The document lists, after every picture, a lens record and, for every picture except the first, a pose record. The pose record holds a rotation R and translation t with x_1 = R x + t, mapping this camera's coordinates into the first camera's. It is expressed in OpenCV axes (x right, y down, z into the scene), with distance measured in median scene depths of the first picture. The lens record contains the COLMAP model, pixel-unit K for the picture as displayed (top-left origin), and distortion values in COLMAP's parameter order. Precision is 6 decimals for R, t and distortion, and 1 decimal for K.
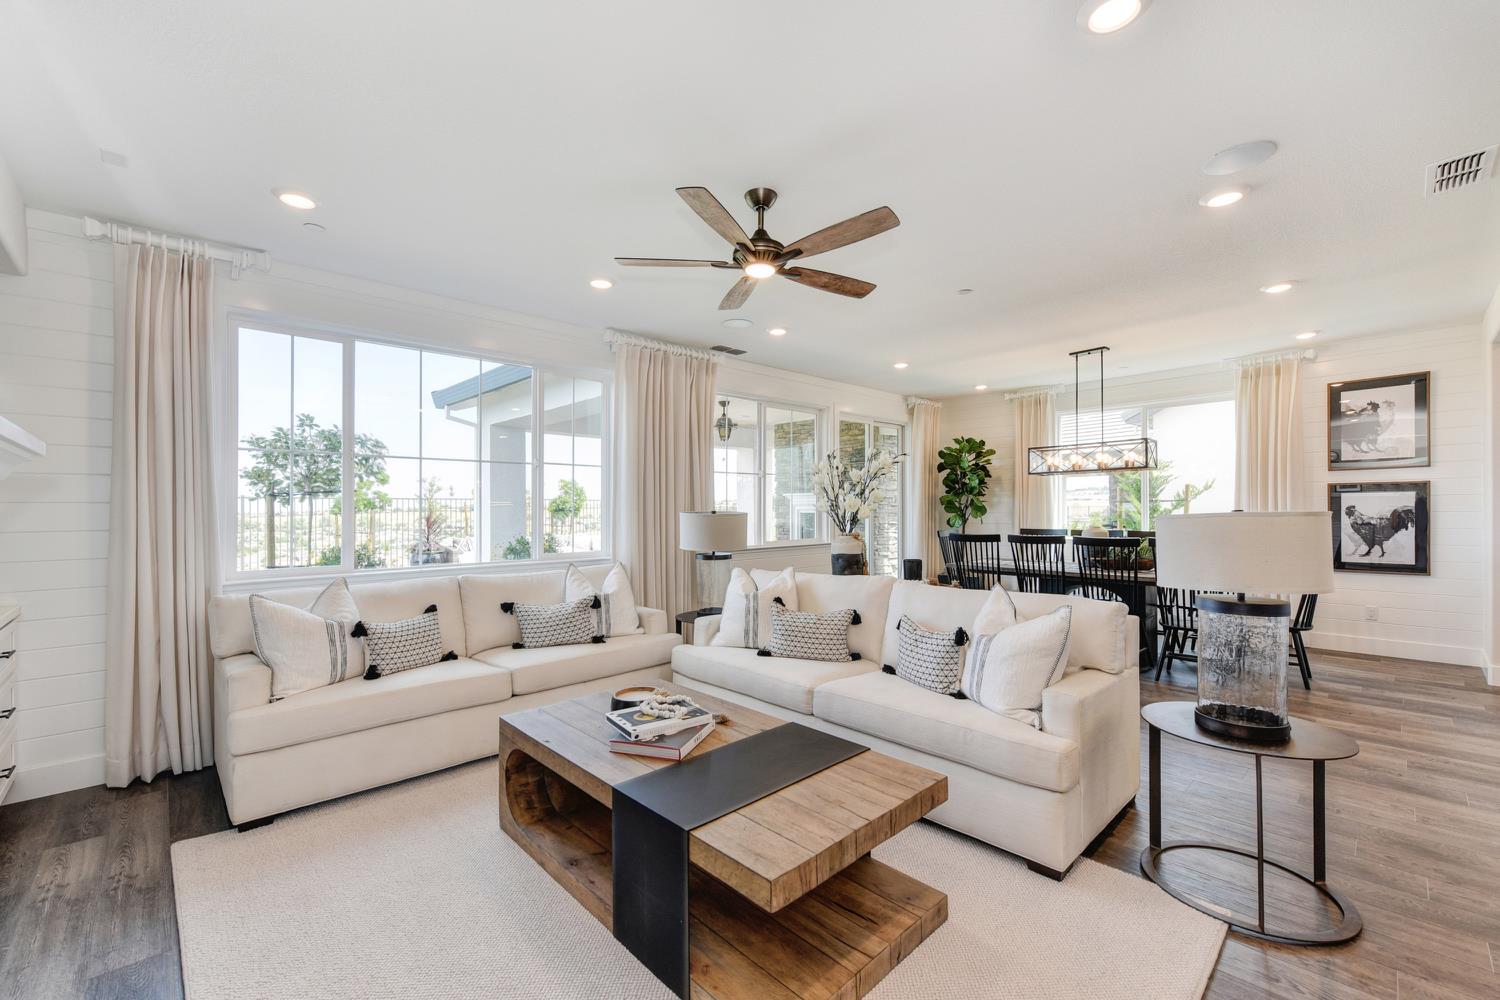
lens RADIAL K [[605.9, 0, 759.1], [0, 605.9, 506.1], [0, 0, 1]] dist [-0.003140, -0.000565]
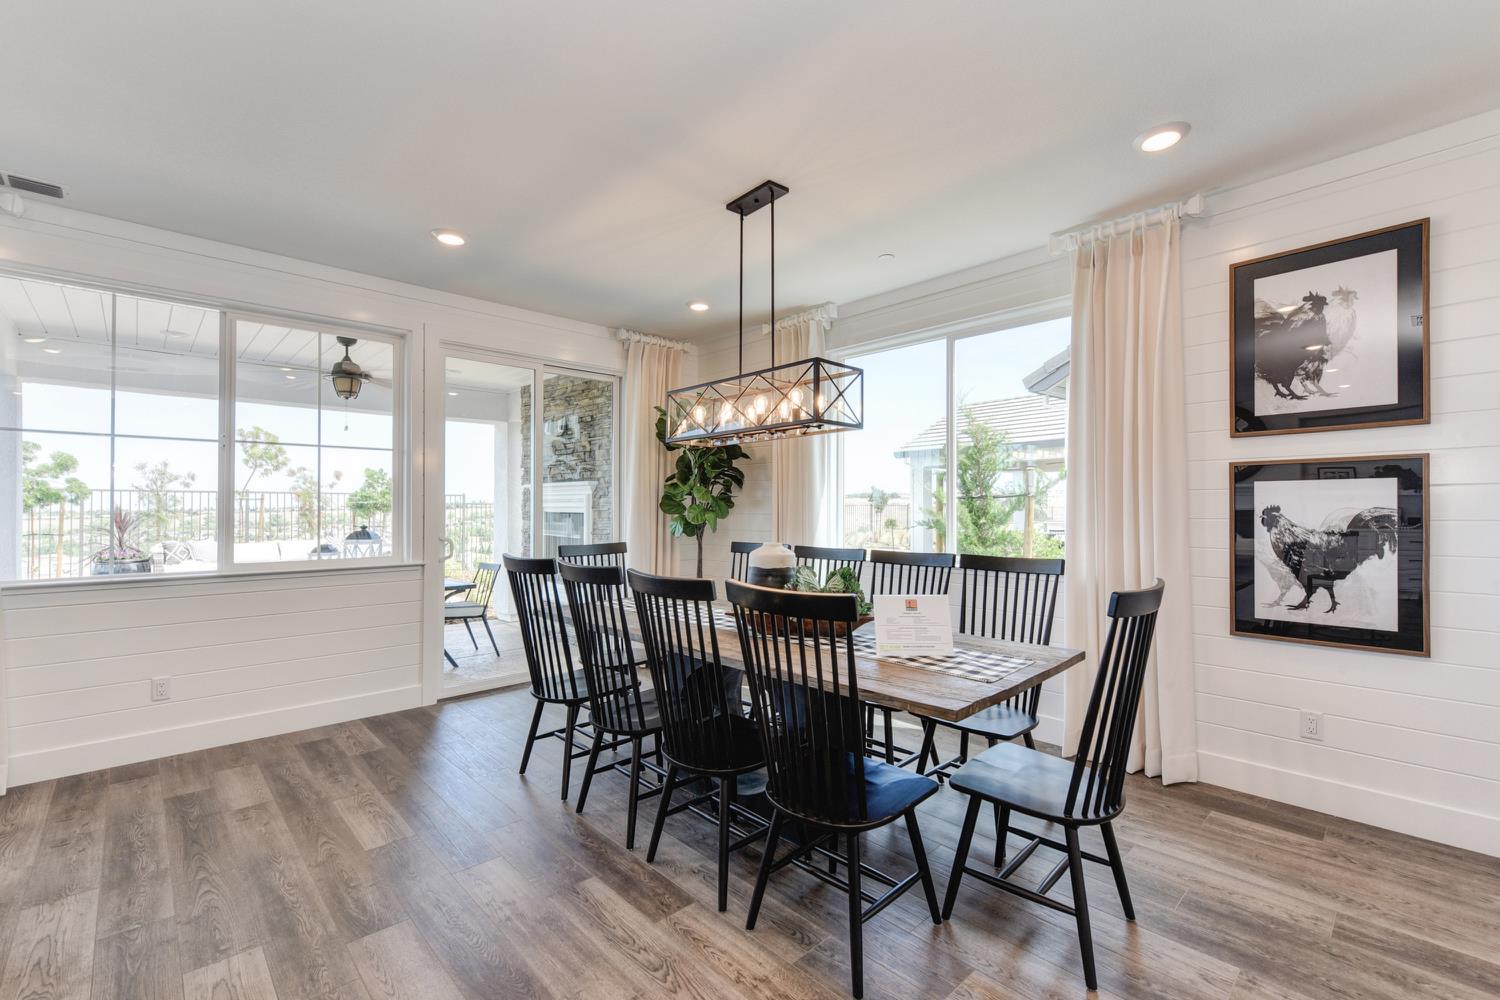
lens RADIAL K [[627.9, 0, 752.3], [0, 627.9, 501.1], [0, 0, 1]] dist [-0.004464, -0.003982]
pose [[0.999865, 0.007955, 0.014347, 0.549297], [-0.007896, 0.999960, -0.004140, 0.000196], [-0.014380, 0.004026, 0.999889, 0.496584]]
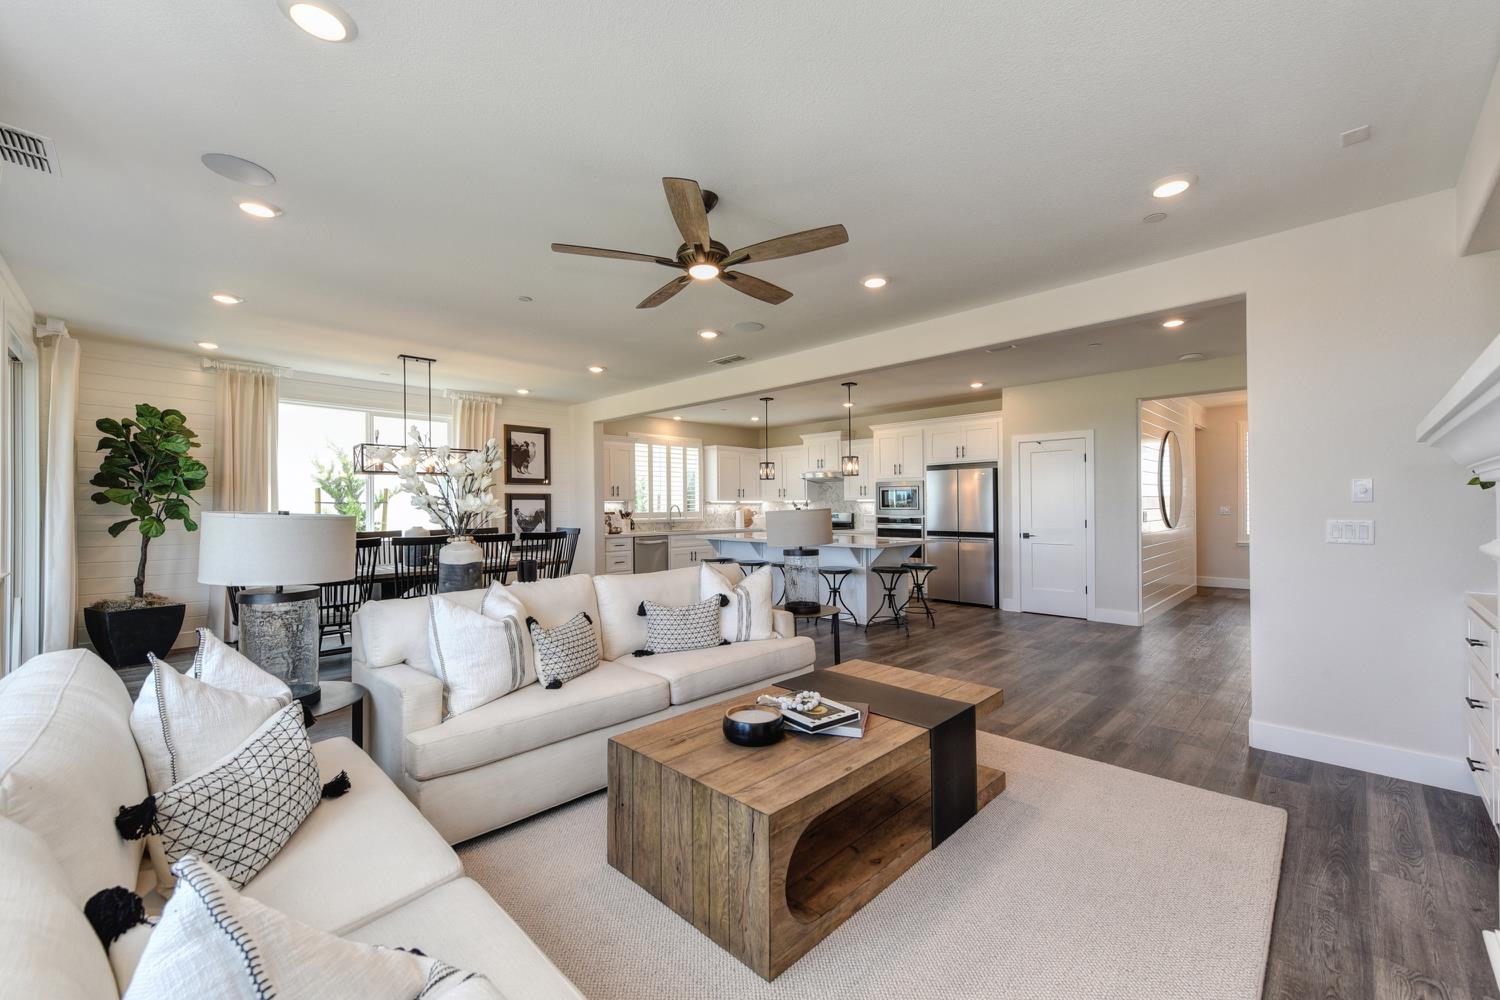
lens RADIAL K [[605.9, 0, 722.6], [0, 605.9, 505.0], [0, 0, 1]] dist [-0.003140, -0.000565]
pose [[-0.009467, 0.013080, 0.999870, -0.520388], [-0.003765, 0.999907, -0.013116, 0.008511], [-0.999948, -0.003888, -0.009417, 0.506052]]
